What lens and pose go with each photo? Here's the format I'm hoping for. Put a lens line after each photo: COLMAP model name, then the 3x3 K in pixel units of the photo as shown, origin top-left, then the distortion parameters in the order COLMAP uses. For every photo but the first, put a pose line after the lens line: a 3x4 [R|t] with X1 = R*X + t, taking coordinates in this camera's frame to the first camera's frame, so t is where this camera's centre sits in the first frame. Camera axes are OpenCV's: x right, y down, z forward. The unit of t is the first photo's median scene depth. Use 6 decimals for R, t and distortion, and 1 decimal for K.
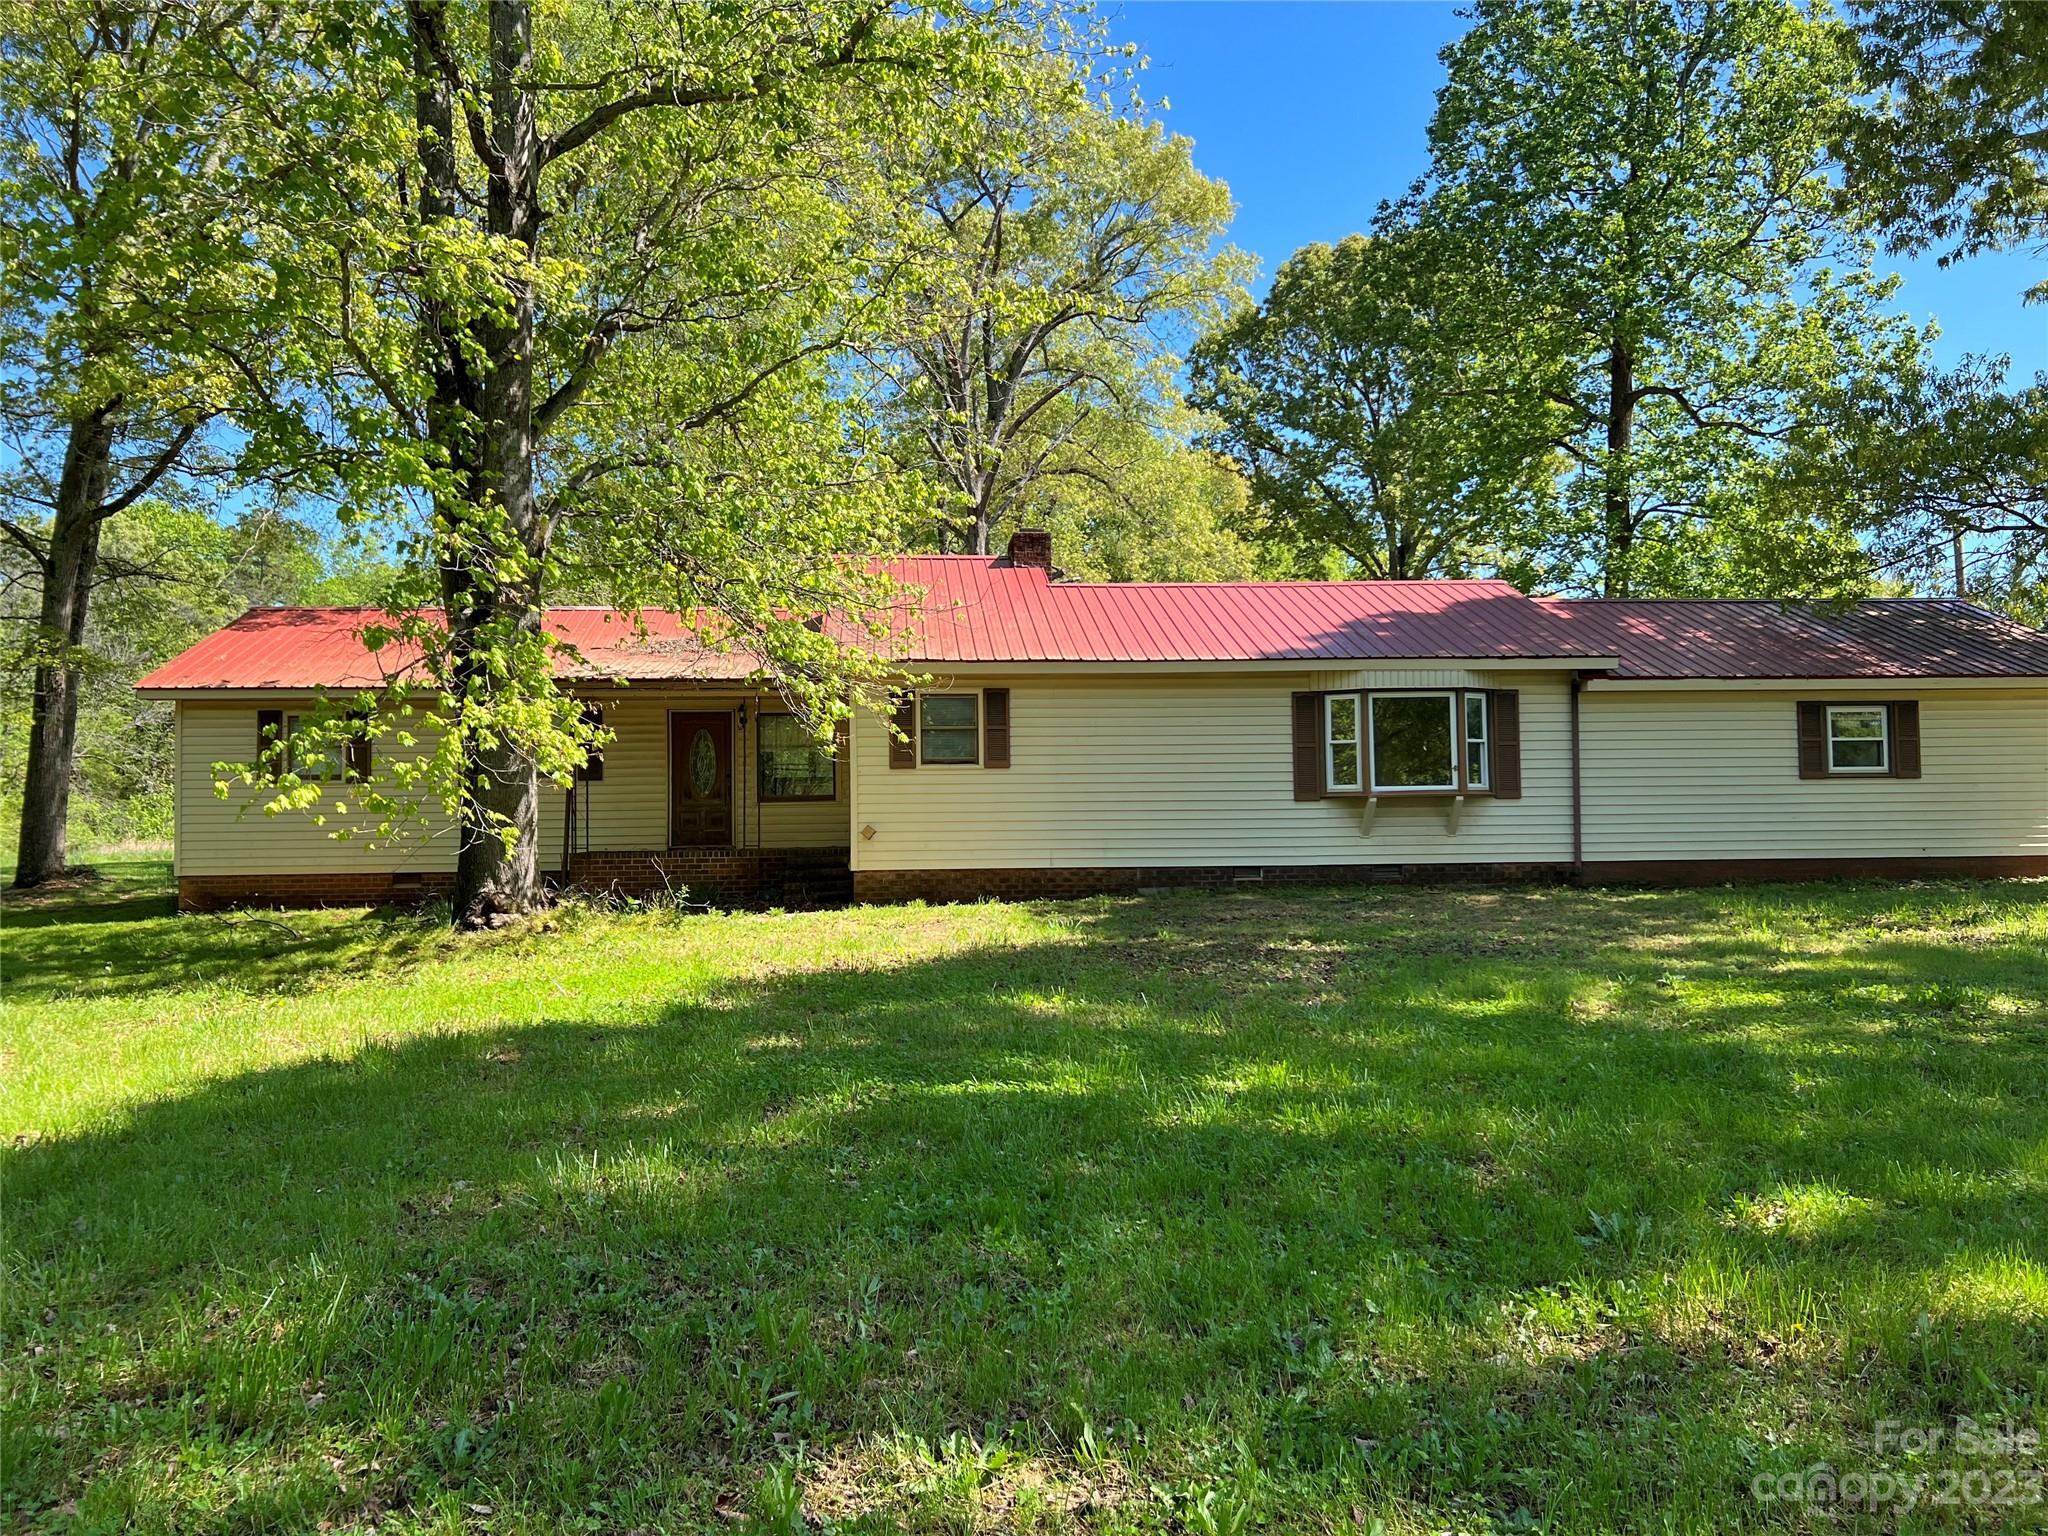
lens RADIAL K [[1541.8, 0, 1013.7], [0, 1541.8, 762.0], [0, 0, 1]] dist [0.066630, -0.080454]
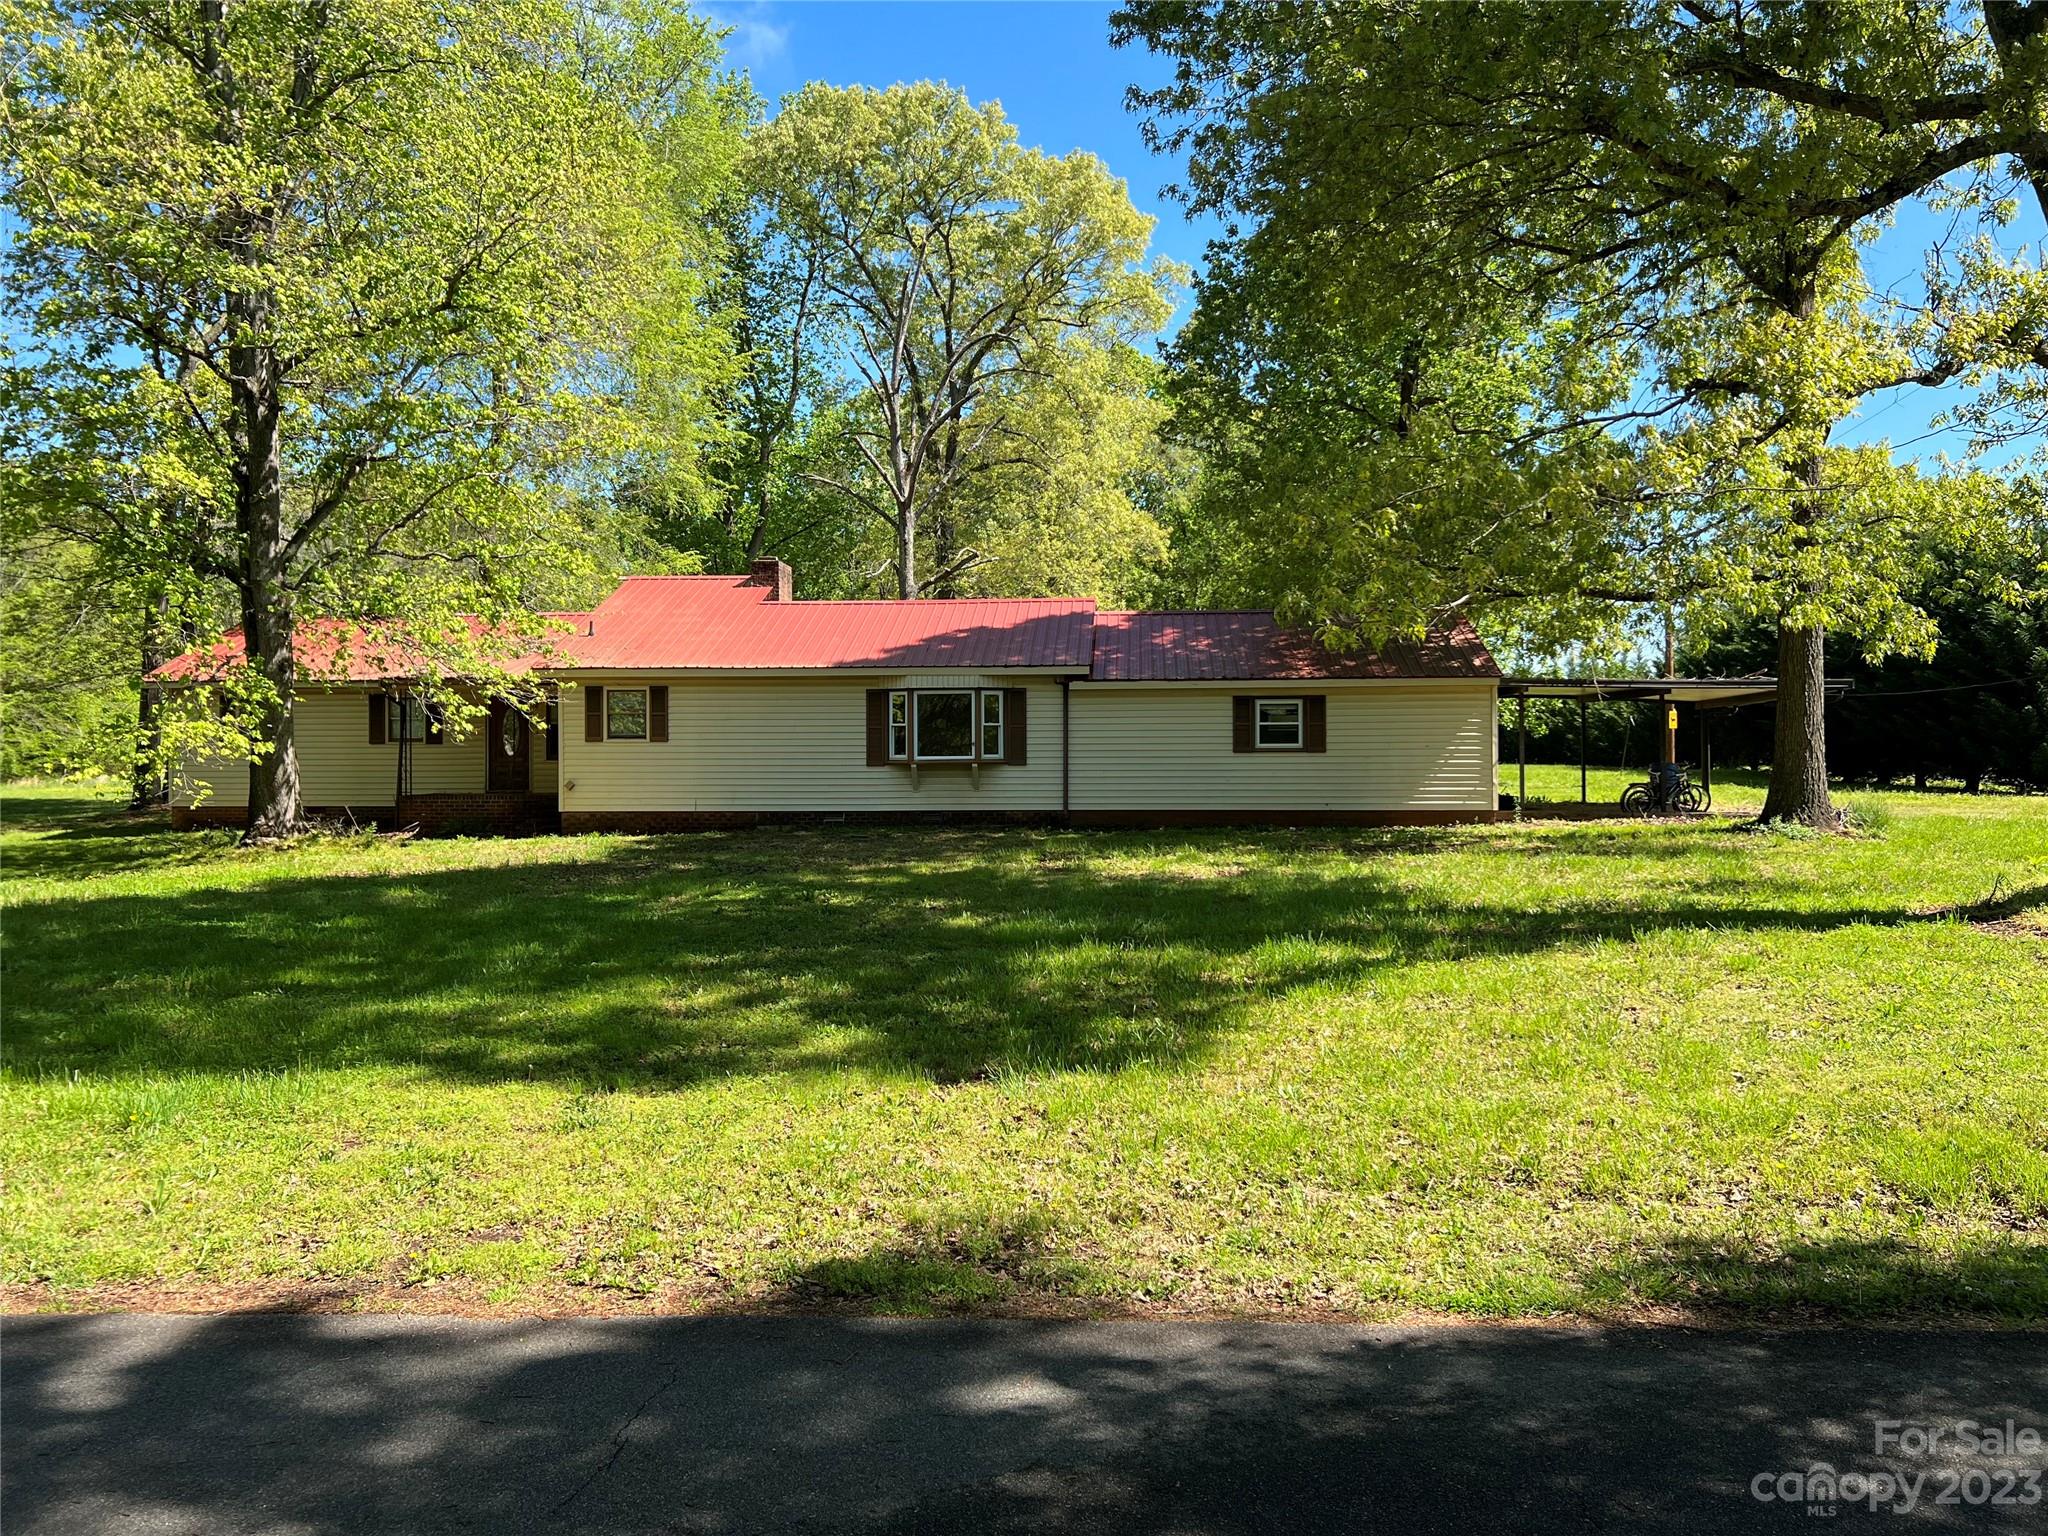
lens RADIAL K [[1541.8, 0, 1033.9], [0, 1541.8, 773.0], [0, 0, 1]] dist [0.066630, -0.080454]
pose [[0.989522, 0.009673, -0.144060, 0.538976], [-0.001554, 0.998409, 0.056365, -0.048759], [0.144376, -0.055551, 0.987962, -0.386557]]
